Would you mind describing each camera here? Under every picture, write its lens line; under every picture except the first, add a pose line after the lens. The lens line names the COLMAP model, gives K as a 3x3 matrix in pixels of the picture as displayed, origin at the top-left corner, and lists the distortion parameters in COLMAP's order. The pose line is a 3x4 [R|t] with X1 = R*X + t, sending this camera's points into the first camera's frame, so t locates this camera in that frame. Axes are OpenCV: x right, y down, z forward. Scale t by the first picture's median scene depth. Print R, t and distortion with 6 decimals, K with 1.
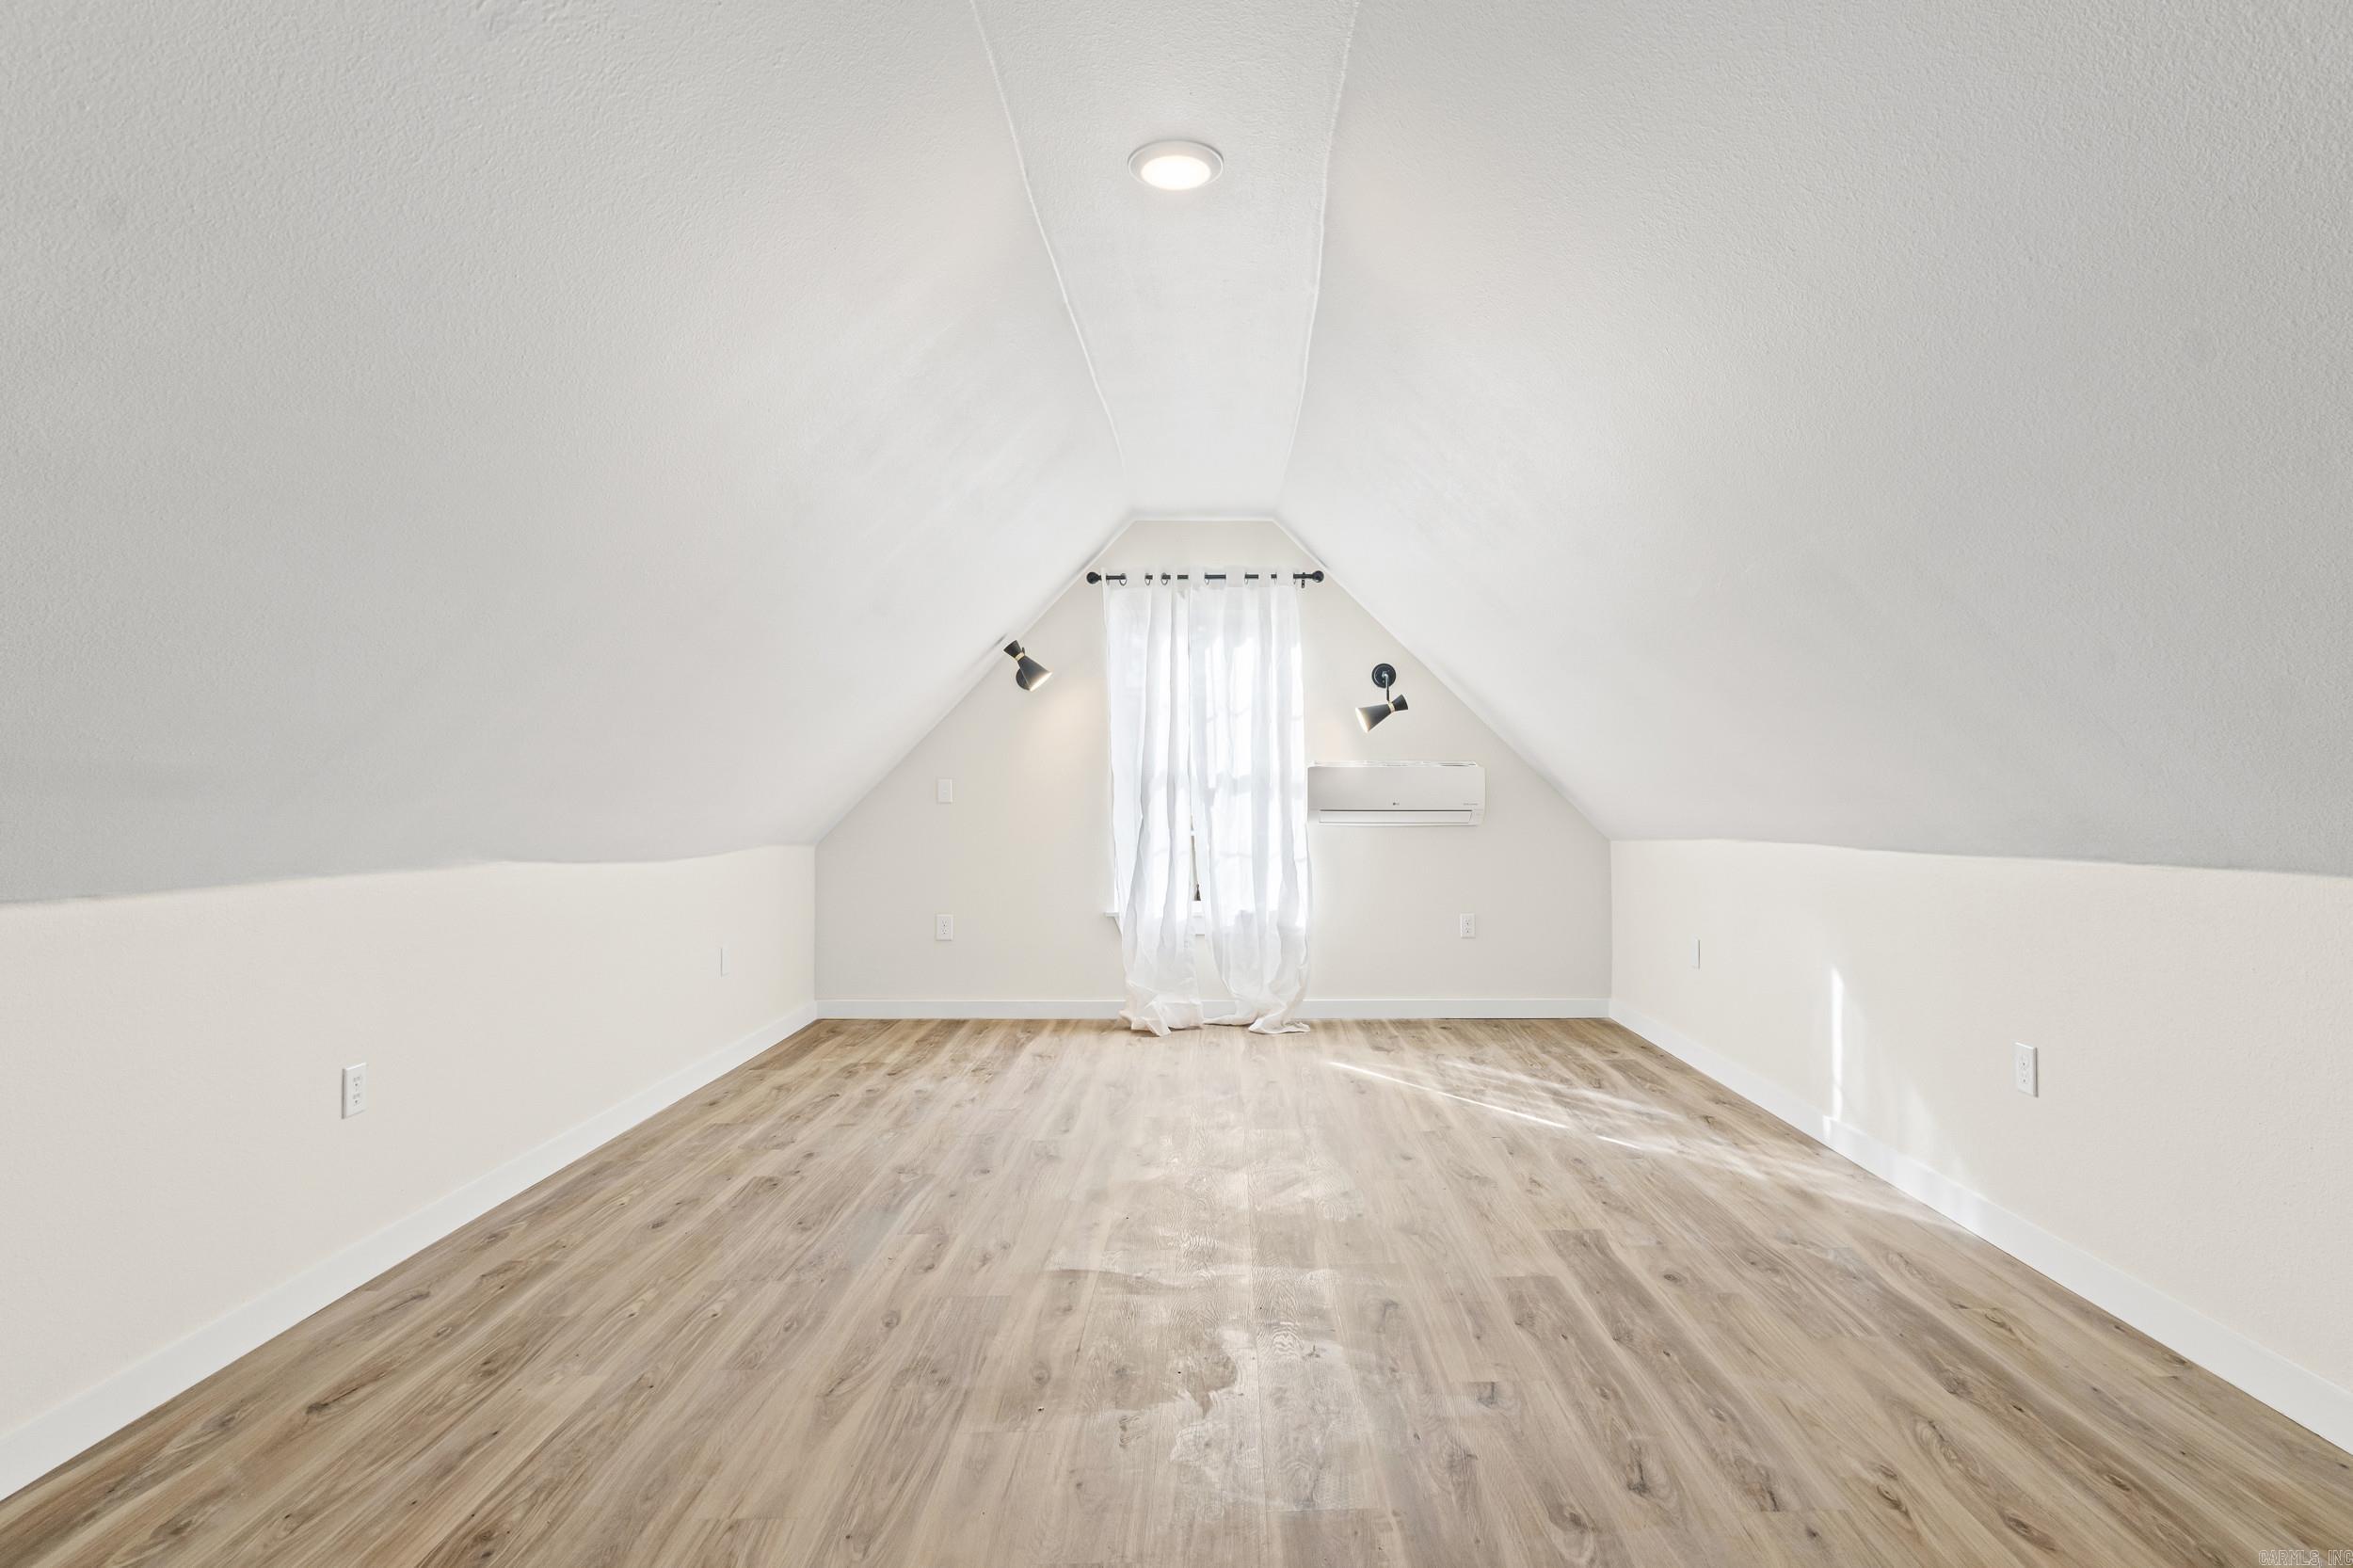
lens RADIAL K [[1188.6, 0, 1175.0], [0, 1188.6, 790.5], [0, 0, 1]] dist [0.003469, -0.000617]
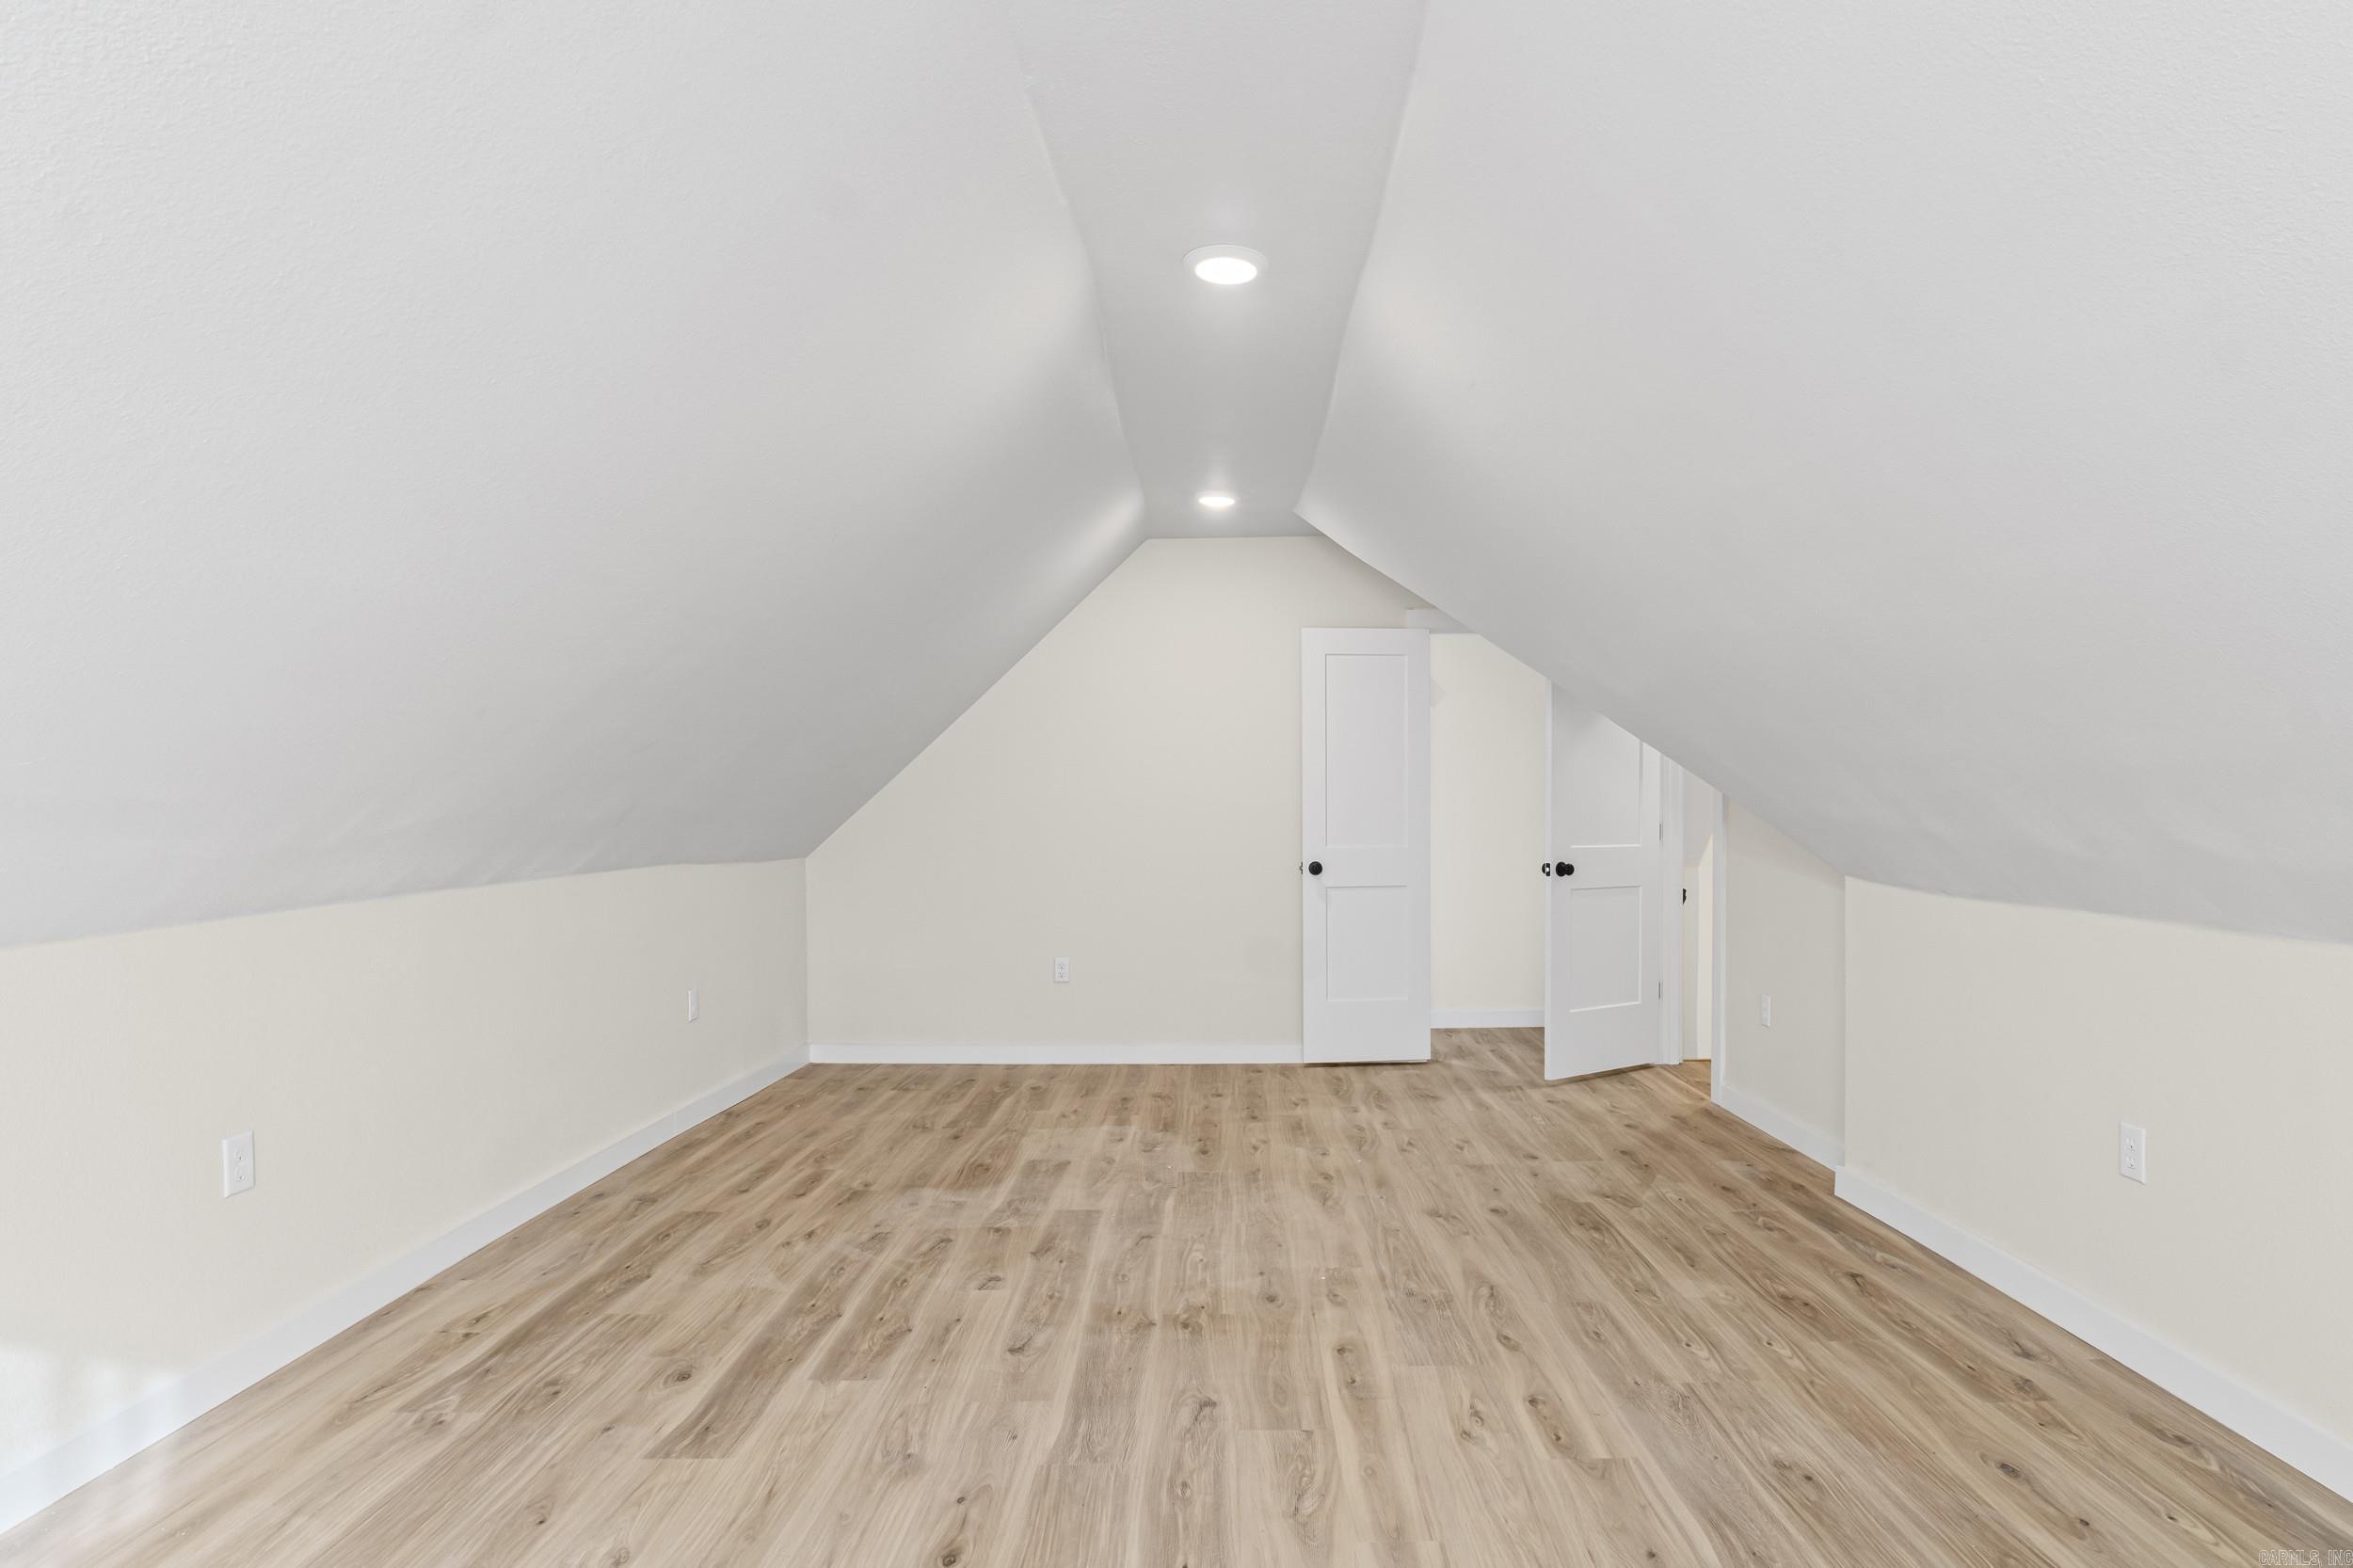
lens RADIAL K [[1188.6, 0, 1181.2], [0, 1188.6, 794.8], [0, 0, 1]] dist [0.003469, -0.000617]
pose [[-0.999972, 0.005541, -0.005005, 0.048208], [0.005606, 0.999899, -0.013025, -0.016325], [0.004932, -0.013052, -0.999903, 2.092744]]
